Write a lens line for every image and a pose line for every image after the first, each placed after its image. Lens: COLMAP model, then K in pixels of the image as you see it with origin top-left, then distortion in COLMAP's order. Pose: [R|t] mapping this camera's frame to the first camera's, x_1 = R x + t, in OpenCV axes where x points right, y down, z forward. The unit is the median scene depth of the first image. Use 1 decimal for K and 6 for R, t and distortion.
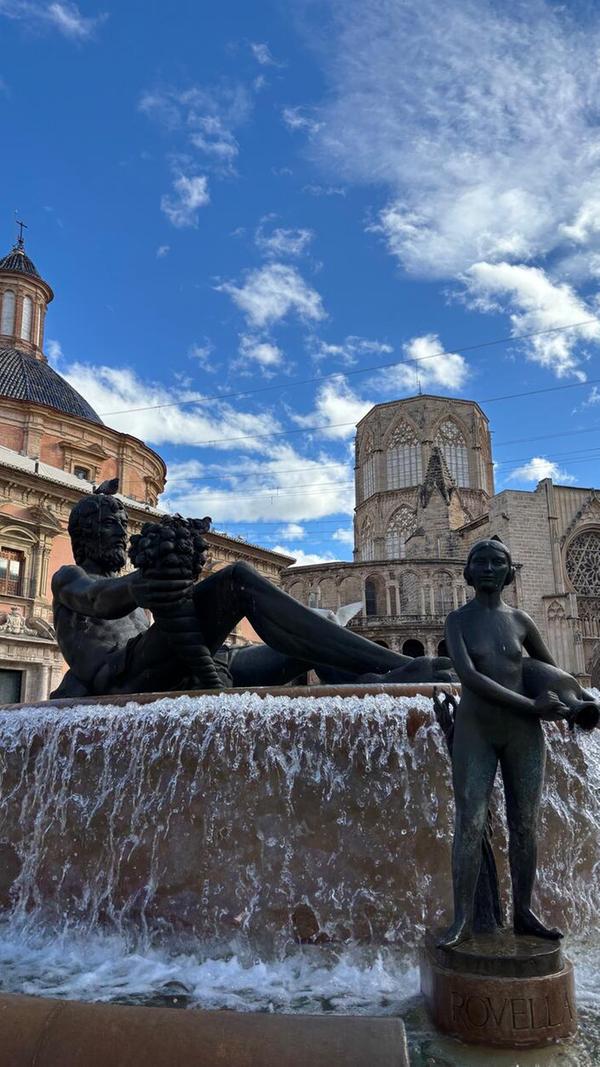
lens RADIAL K [[793.9, 0, 300.0], [0, 793.9, 533.5], [0, 0, 1]] dist [0.054138, -0.000119]
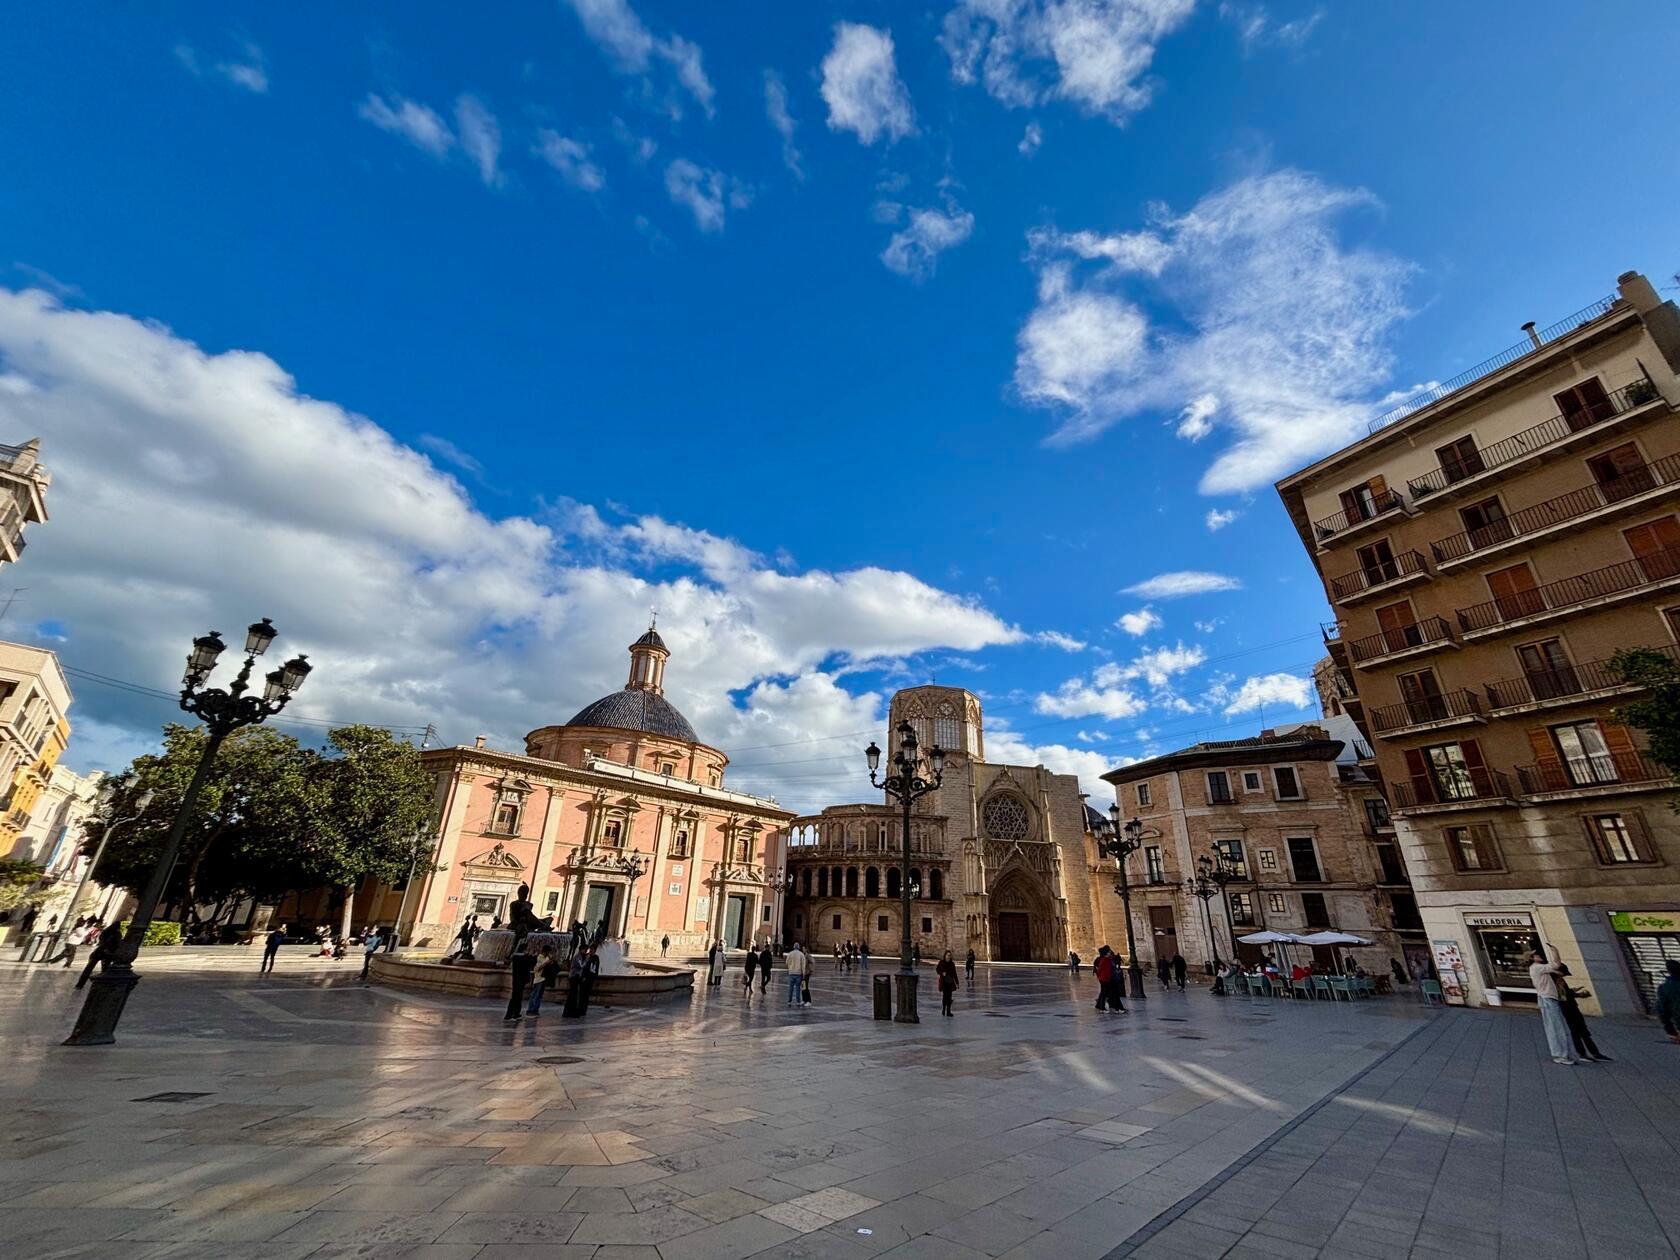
lens RADIAL K [[674.3, 0, 840.0], [0, 674.3, 630.0], [0, 0, 1]] dist [0.000315, 0.000005]
pose [[0.987711, -0.022433, -0.154673, 0.296802], [-0.002533, 0.987218, -0.159354, -0.118236], [0.156271, 0.157788, 0.975029, -0.394151]]
